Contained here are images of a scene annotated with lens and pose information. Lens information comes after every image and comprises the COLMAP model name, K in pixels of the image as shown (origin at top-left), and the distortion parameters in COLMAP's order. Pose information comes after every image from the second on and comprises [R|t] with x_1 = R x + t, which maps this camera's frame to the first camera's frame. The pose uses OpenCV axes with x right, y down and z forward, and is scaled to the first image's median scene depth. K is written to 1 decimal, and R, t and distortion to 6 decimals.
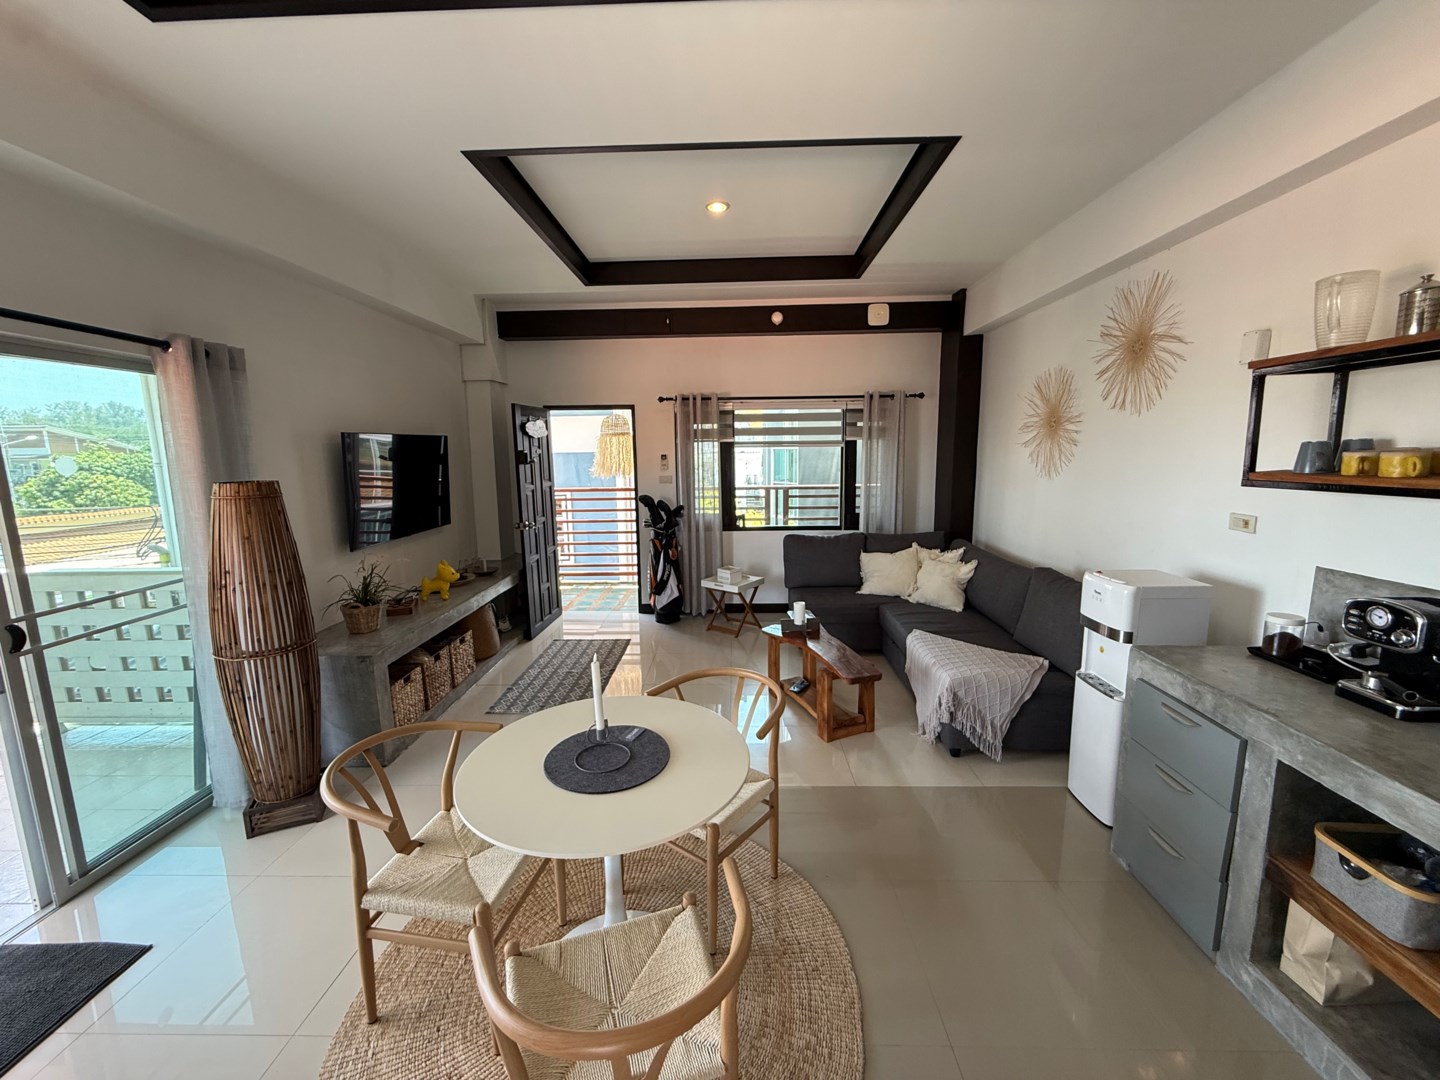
lens RADIAL K [[575.7, 0, 720.7], [0, 575.7, 539.0], [0, 0, 1]] dist [-0.000763, -0.000194]
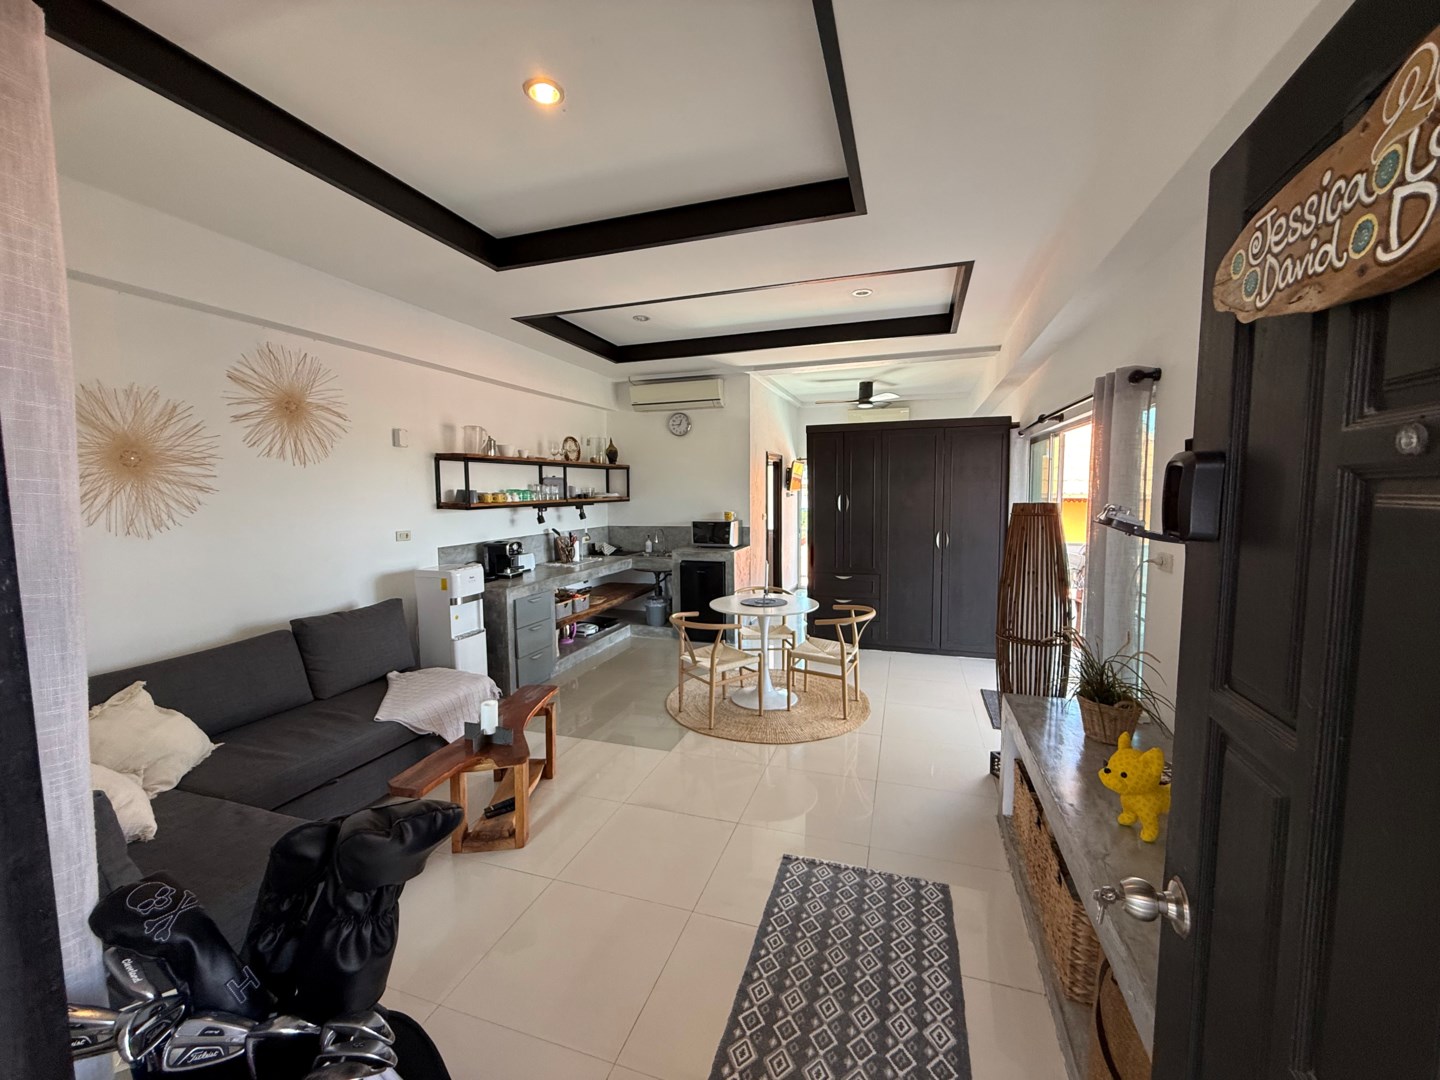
lens RADIAL K [[576.2, 0, 718.2], [0, 576.2, 538.4], [0, 0, 1]] dist [0.001552, 0.000064]
pose [[-0.956931, -0.000109, 0.290315, -0.250123], [0.067731, 0.972320, 0.223621, -0.166429], [-0.282303, 0.233653, -0.930436, 1.129983]]
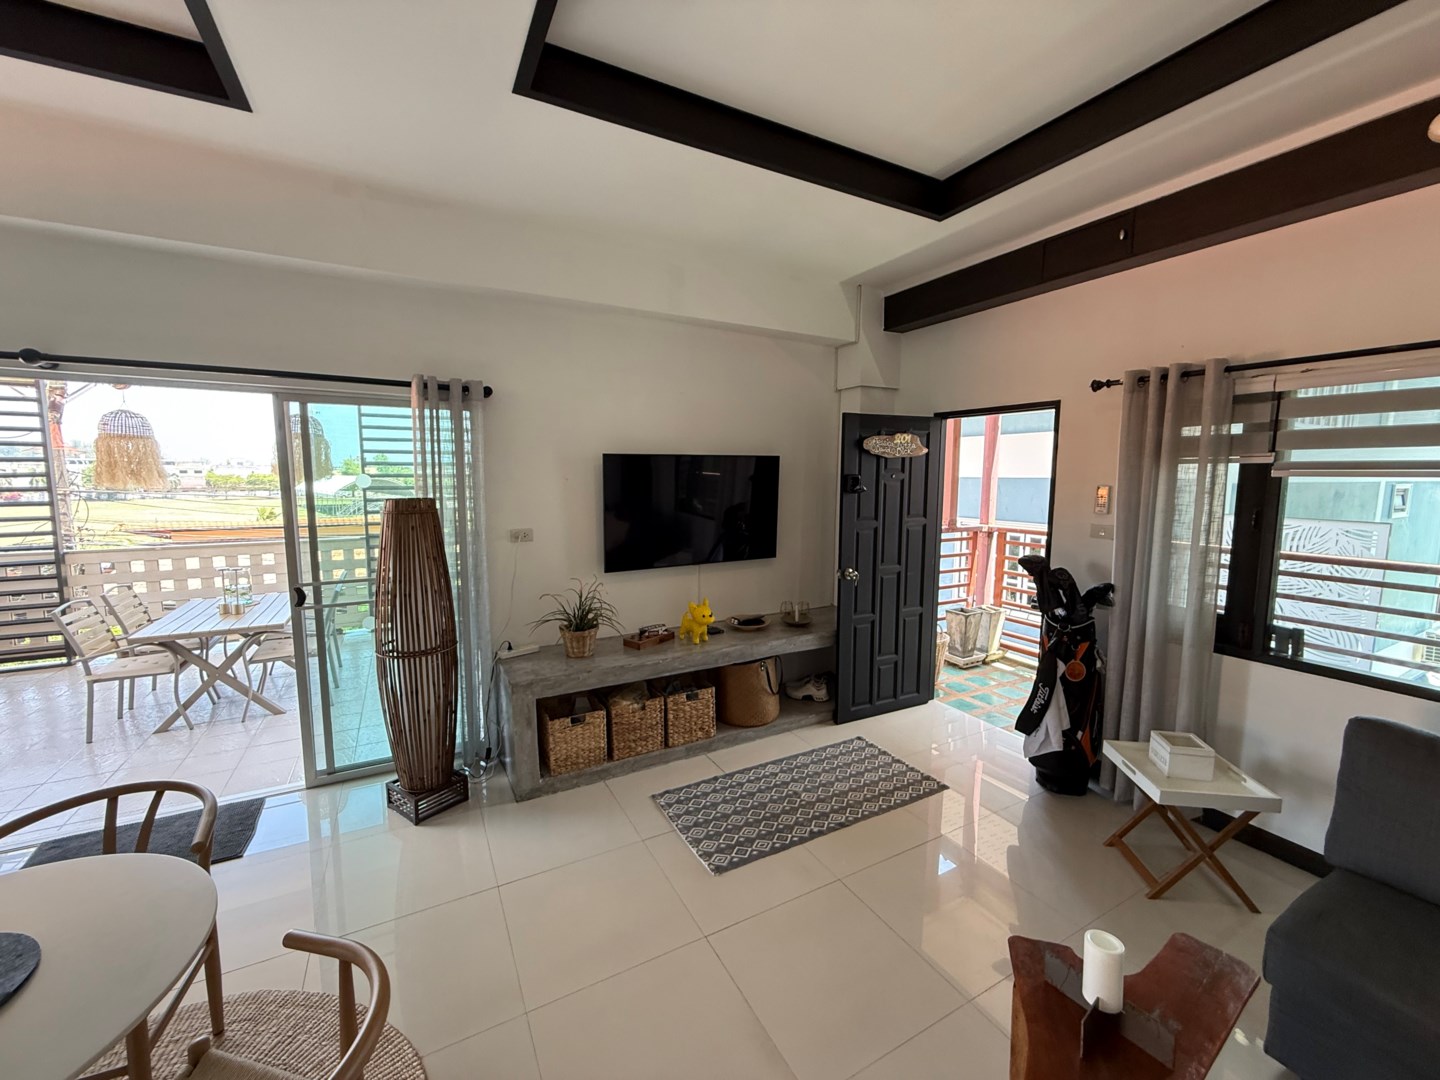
lens RADIAL K [[576.2, 0, 718.2], [0, 576.2, 538.4], [0, 0, 1]] dist [0.001552, 0.000064]
pose [[0.498143, 0.112637, -0.859748, 0.212220], [-0.144425, 0.988454, 0.045819, -0.076644], [0.854983, 0.101345, 0.508659, 0.451505]]
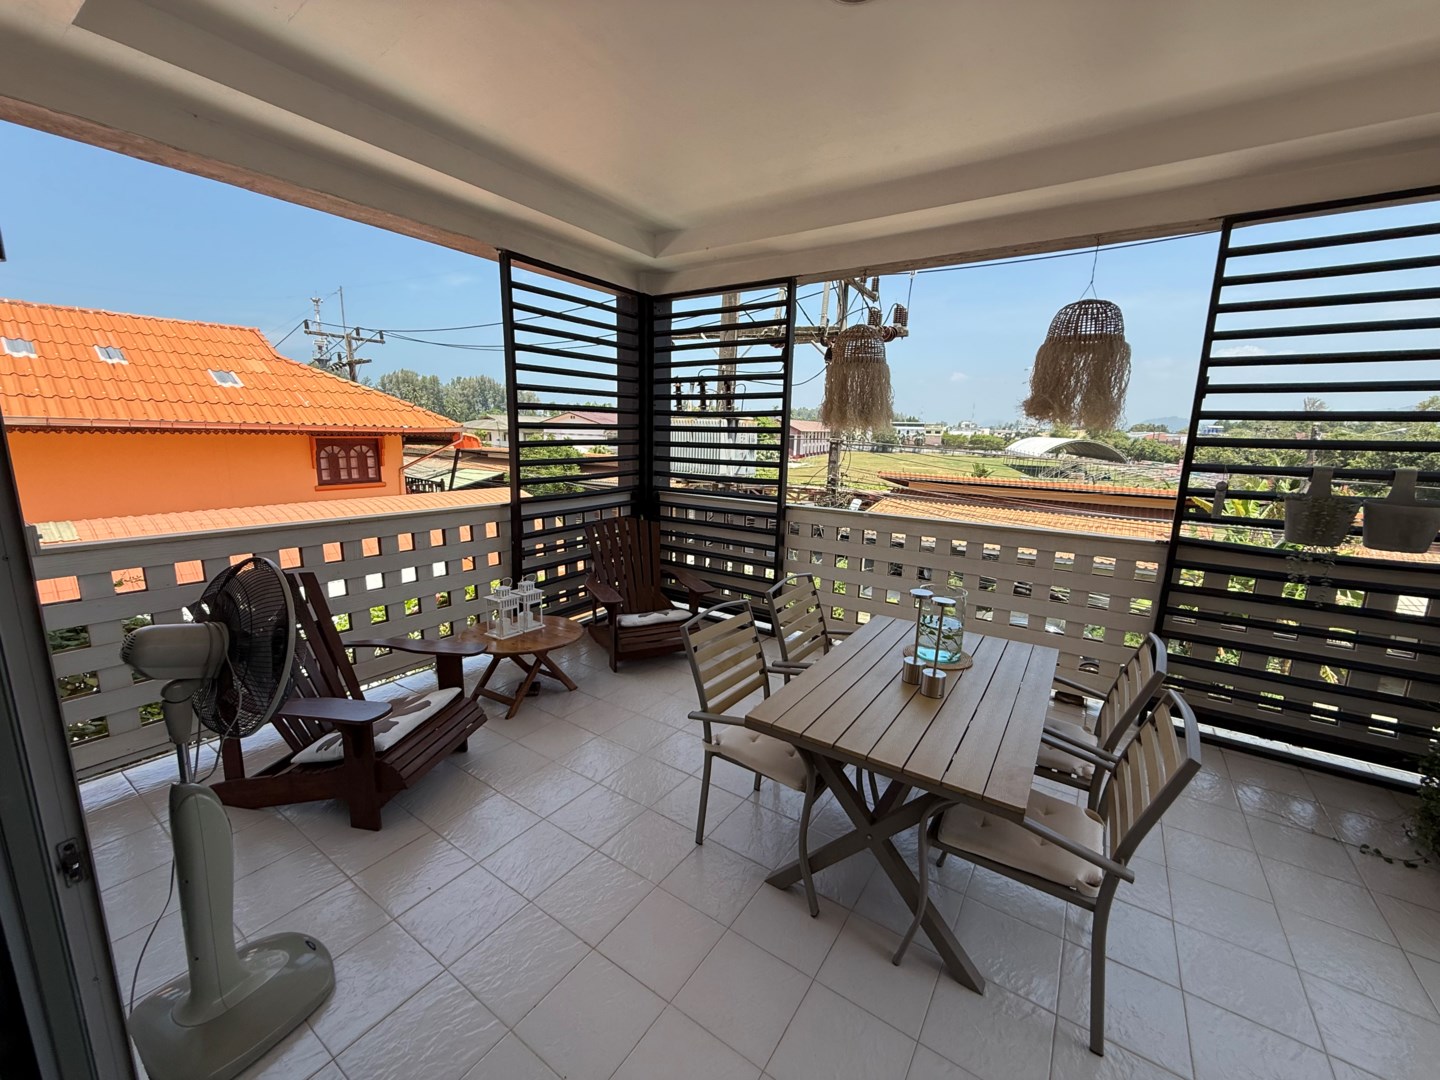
lens RADIAL K [[573.7, 0, 717.7], [0, 573.7, 536.2], [0, 0, 1]] dist [-0.001047, -0.000055]
pose [[-0.540081, 0.159113, -0.826435, -0.485076], [-0.142399, 0.950532, 0.276064, -0.017524], [0.829478, 0.266781, -0.490707, 0.330274]]
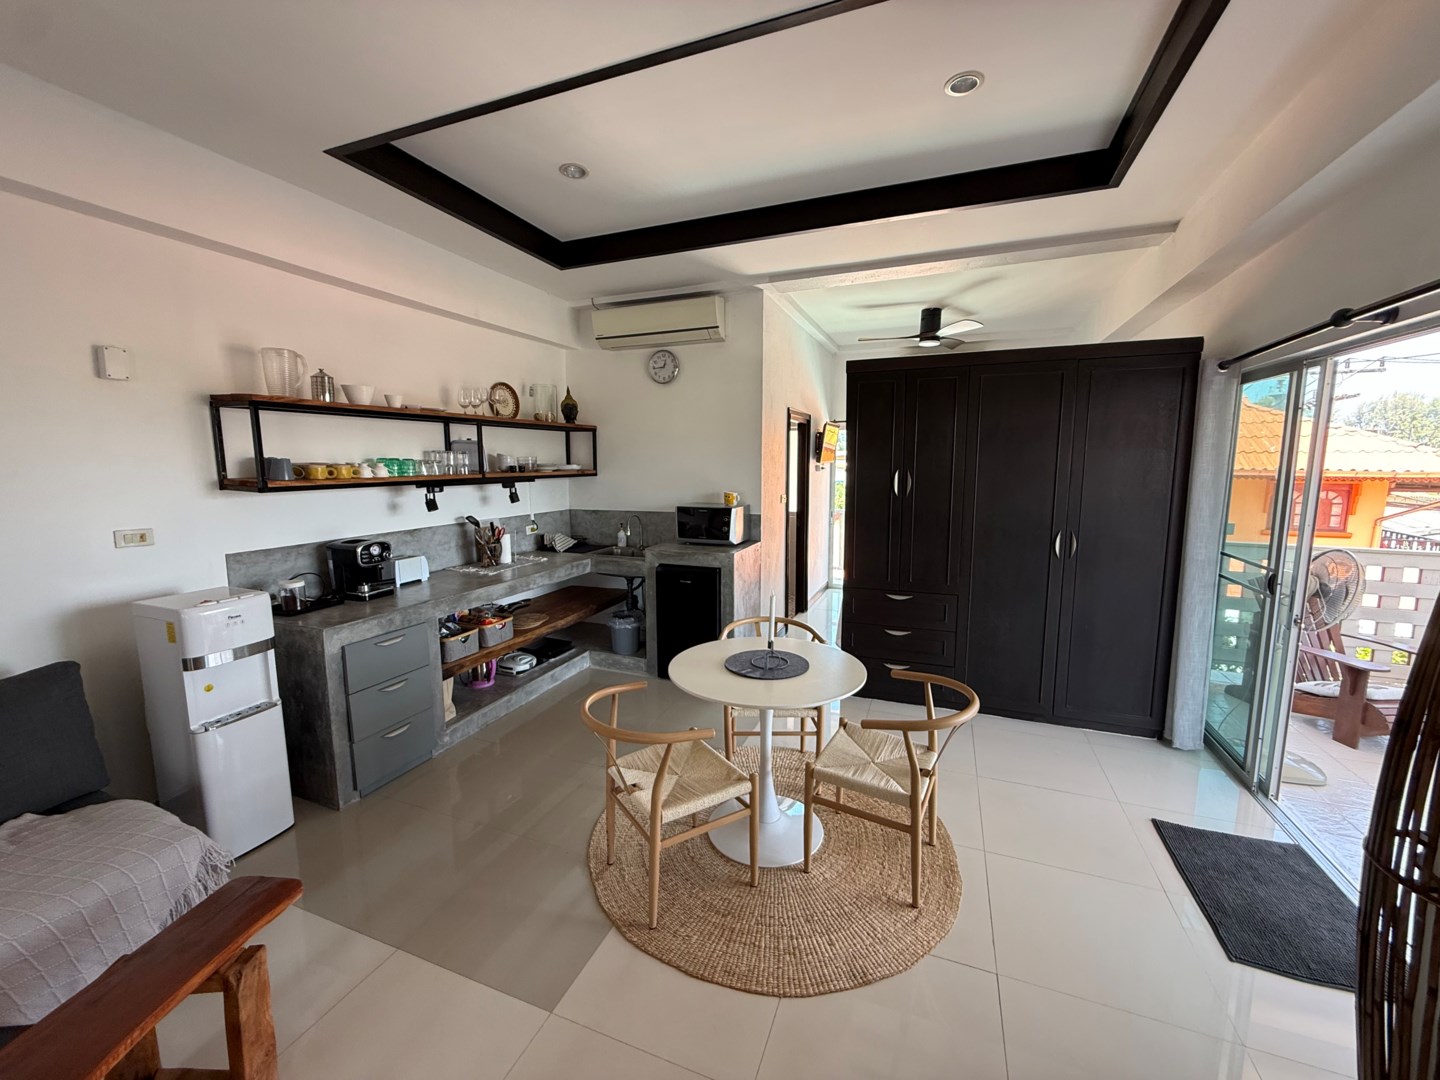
lens RADIAL K [[575.7, 0, 720.7], [0, 575.7, 539.0], [0, 0, 1]] dist [-0.000763, -0.000194]
pose [[-0.941459, -0.026984, 0.336046, -0.188086], [0.068417, 0.960757, 0.268822, -0.107836], [-0.330112, 0.276076, -0.902667, 0.747944]]
